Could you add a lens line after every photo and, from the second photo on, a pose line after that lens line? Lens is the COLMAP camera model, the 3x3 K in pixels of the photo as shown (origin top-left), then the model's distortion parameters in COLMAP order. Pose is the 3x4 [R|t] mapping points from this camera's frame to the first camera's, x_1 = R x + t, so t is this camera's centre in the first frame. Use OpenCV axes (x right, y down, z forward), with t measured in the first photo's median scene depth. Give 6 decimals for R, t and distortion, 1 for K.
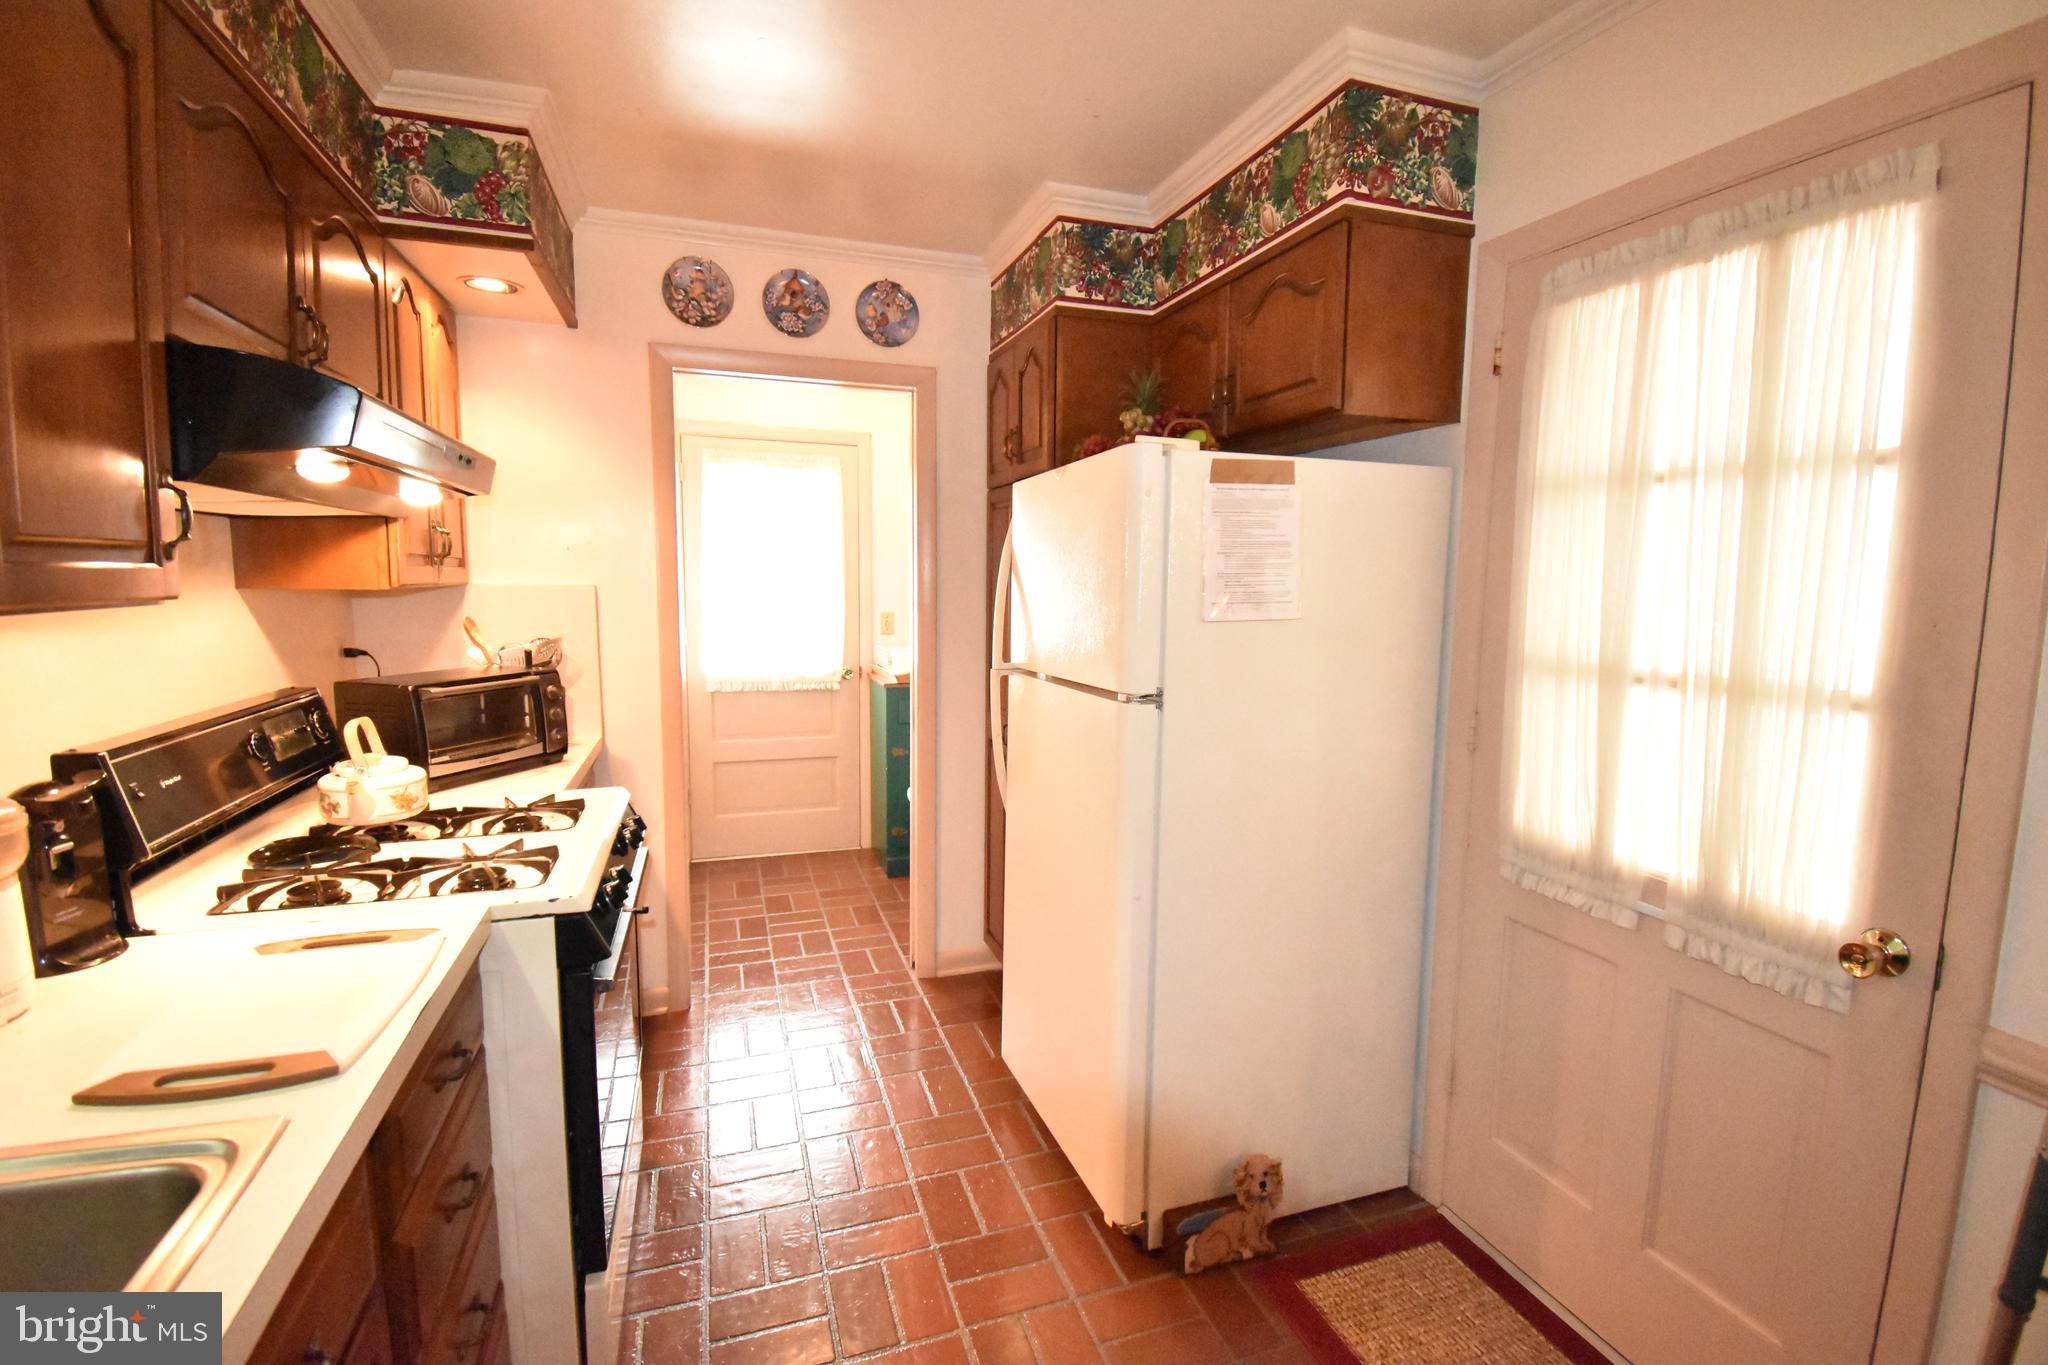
lens RADIAL K [[919.2, 0, 1028.5], [0, 919.2, 679.8], [0, 0, 1]] dist [0.026271, -0.028483]
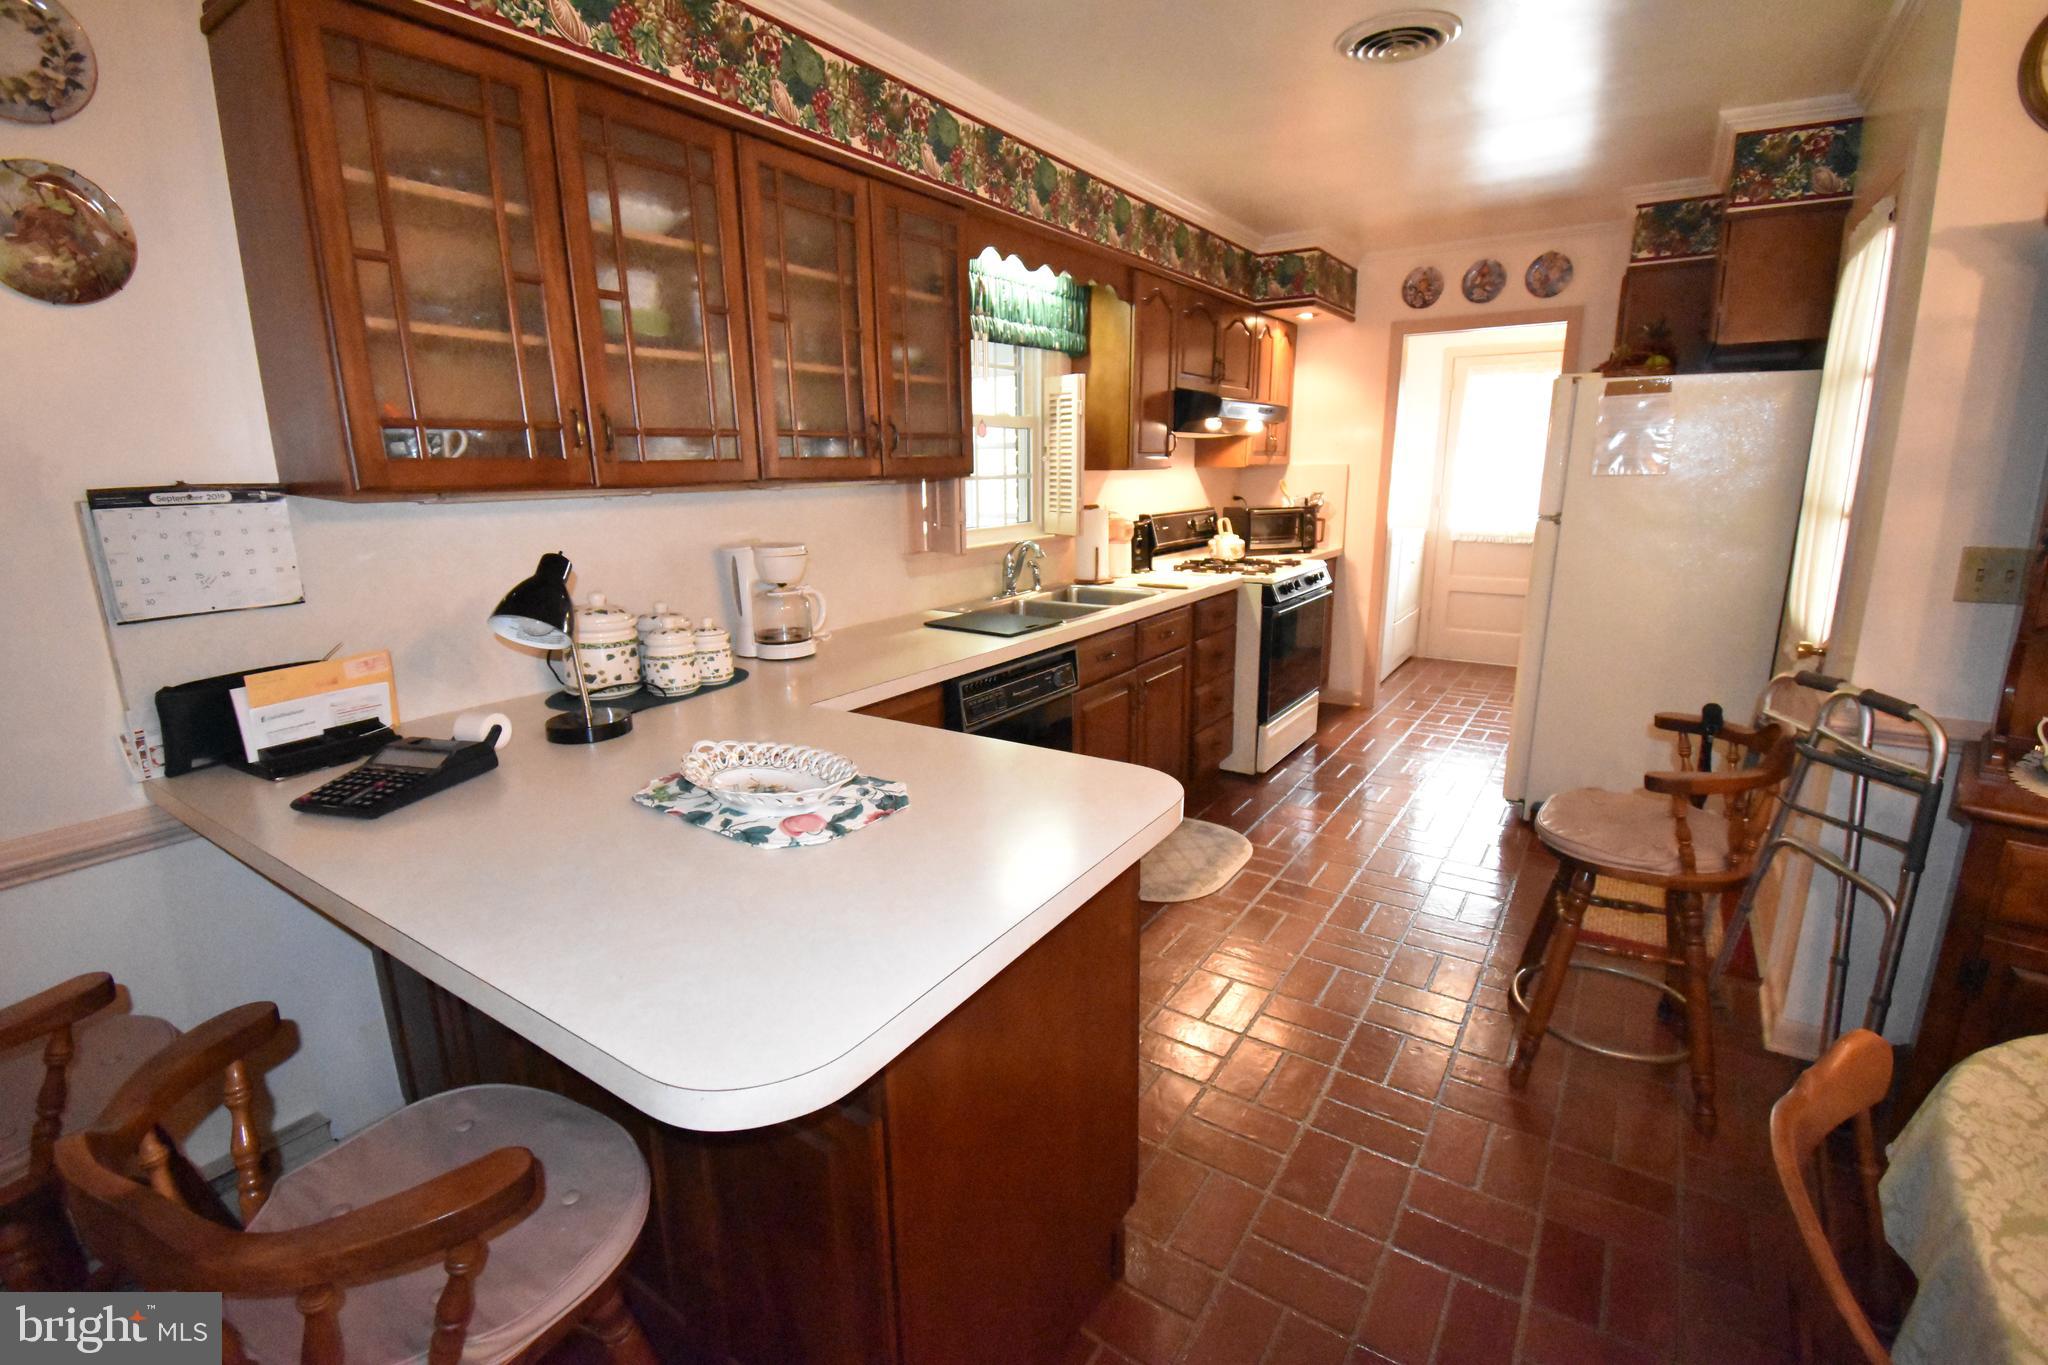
lens RADIAL K [[919.2, 0, 1028.5], [0, 919.2, 679.8], [0, 0, 1]] dist [0.026271, -0.028483]
pose [[0.605224, 0.163358, -0.779114, 0.892579], [-0.070547, 0.985874, 0.151908, 0.119608], [0.792923, -0.036974, 0.608199, -0.882334]]
